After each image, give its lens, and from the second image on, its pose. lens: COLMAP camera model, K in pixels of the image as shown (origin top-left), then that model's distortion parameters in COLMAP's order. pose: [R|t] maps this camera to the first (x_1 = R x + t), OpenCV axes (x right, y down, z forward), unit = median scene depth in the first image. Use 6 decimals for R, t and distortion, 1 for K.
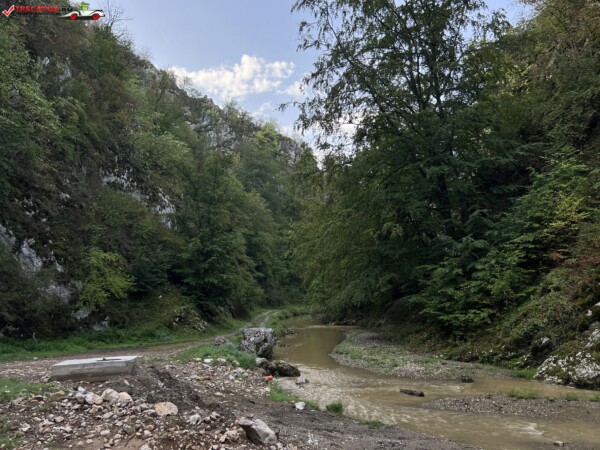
lens RADIAL K [[447.4, 0, 300.0], [0, 447.4, 225.0], [0, 0, 1]] dist [0.068024, -0.085878]
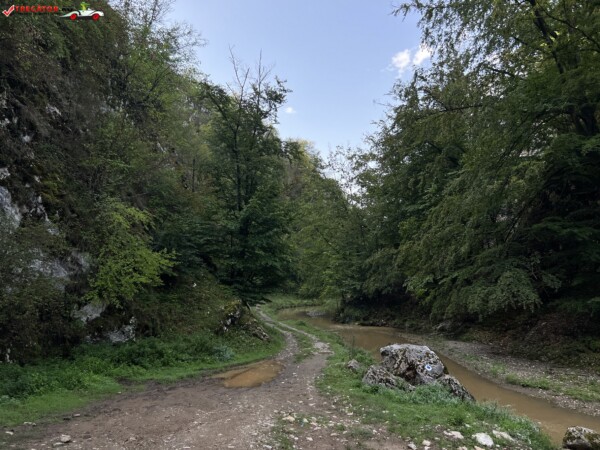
lens RADIAL K [[446.7, 0, 300.0], [0, 446.7, 225.0], [0, 0, 1]] dist [0.104906, -0.134354]
pose [[0.988082, 0.052880, 0.144560, -0.309143], [-0.055569, 0.998348, 0.014630, 0.065327], [-0.143548, -0.022489, 0.989388, 0.404177]]
